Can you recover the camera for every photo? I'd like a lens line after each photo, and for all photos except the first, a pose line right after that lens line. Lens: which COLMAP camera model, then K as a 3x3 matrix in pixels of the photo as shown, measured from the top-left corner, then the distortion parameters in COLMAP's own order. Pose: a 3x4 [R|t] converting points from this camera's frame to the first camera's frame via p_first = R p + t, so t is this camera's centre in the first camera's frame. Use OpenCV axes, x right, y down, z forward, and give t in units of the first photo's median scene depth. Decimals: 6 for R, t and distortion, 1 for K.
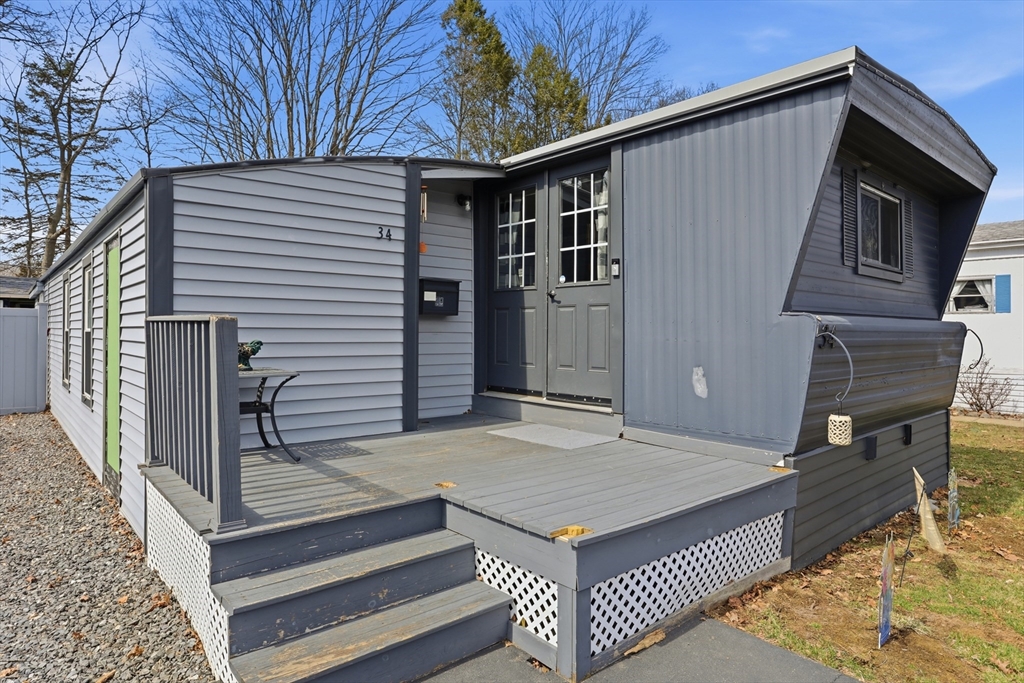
lens RADIAL K [[608.1, 0, 509.8], [0, 608.1, 328.8], [0, 0, 1]] dist [-0.067464, 0.041051]
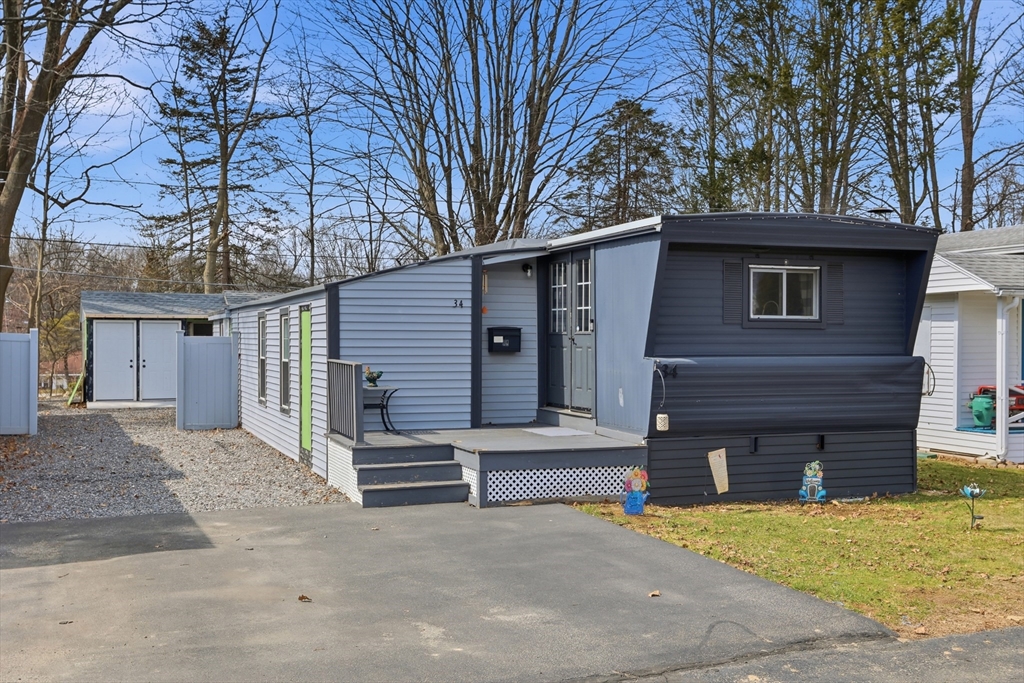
lens RADIAL K [[1111.8, 0, 512.0], [0, 1111.8, 341.5], [0, 0, 1]] dist [0.021266, 0.011663]
pose [[0.936018, -0.003070, -0.351939, 0.865008], [0.005520, 0.999967, 0.005958, -0.066240], [0.351910, -0.007520, 0.936004, -1.534273]]
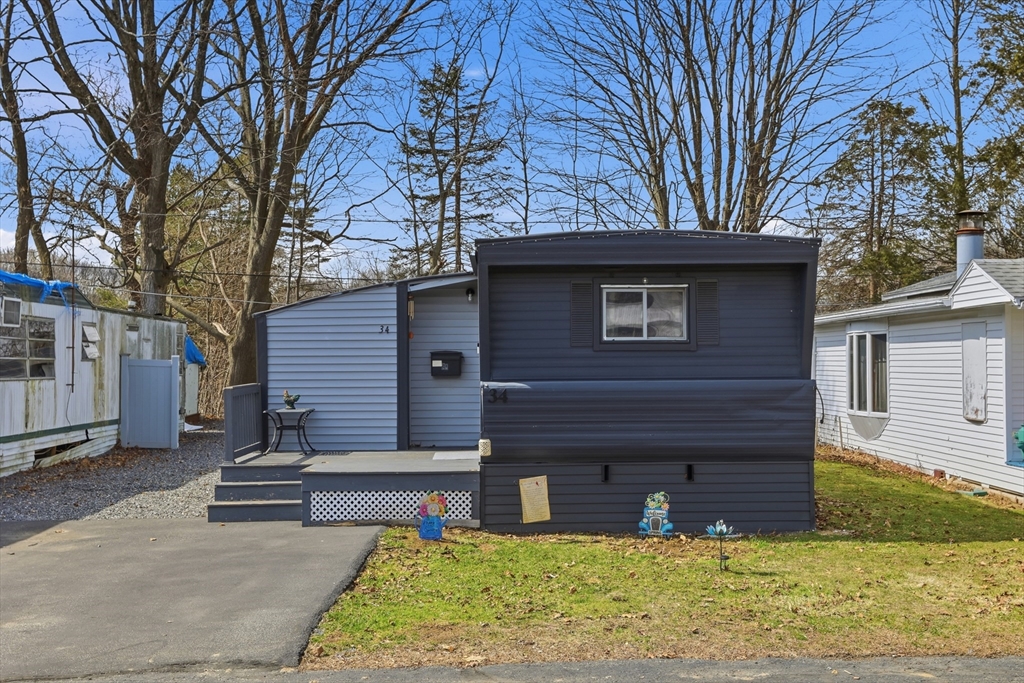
lens RADIAL K [[1121.3, 0, 513.0], [0, 1121.3, 327.5], [0, 0, 1]] dist [0.024786, 0.044256]
pose [[0.758262, -0.029642, -0.651276, 1.858746], [0.014928, 0.999493, -0.028110, -0.063768], [0.651780, 0.011592, 0.758320, -0.993976]]
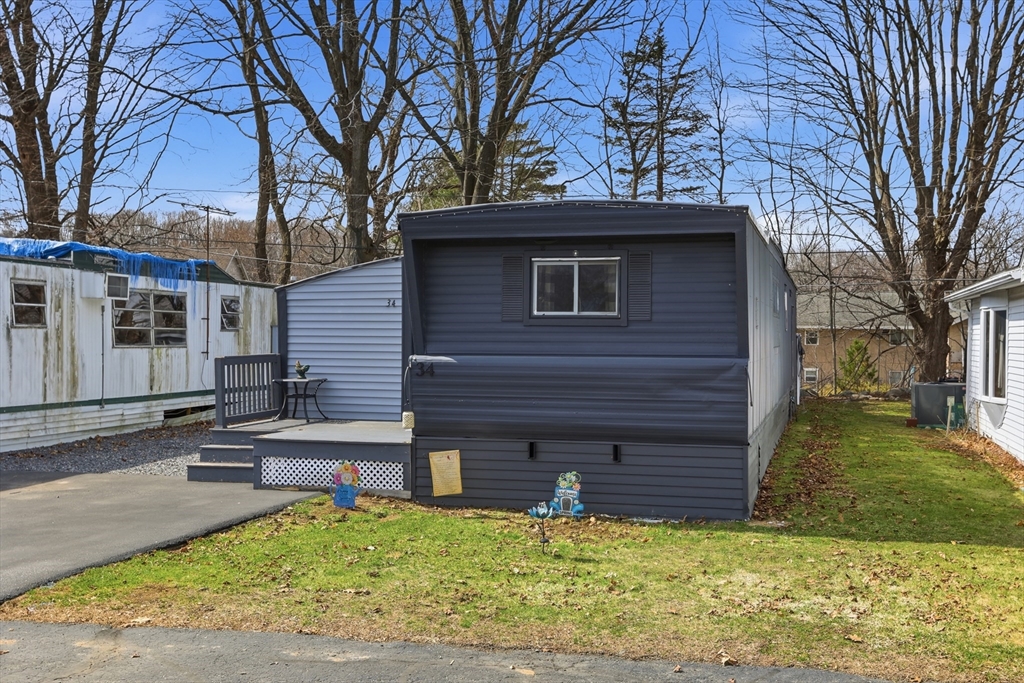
lens RADIAL K [[1111.8, 0, 512.0], [0, 1111.8, 341.5], [0, 0, 1]] dist [0.021266, 0.011663]
pose [[0.548346, 0.002134, -0.836249, 2.338464], [0.003422, 0.999983, 0.004796, -0.056942], [0.836245, -0.005492, 0.548329, -0.389637]]
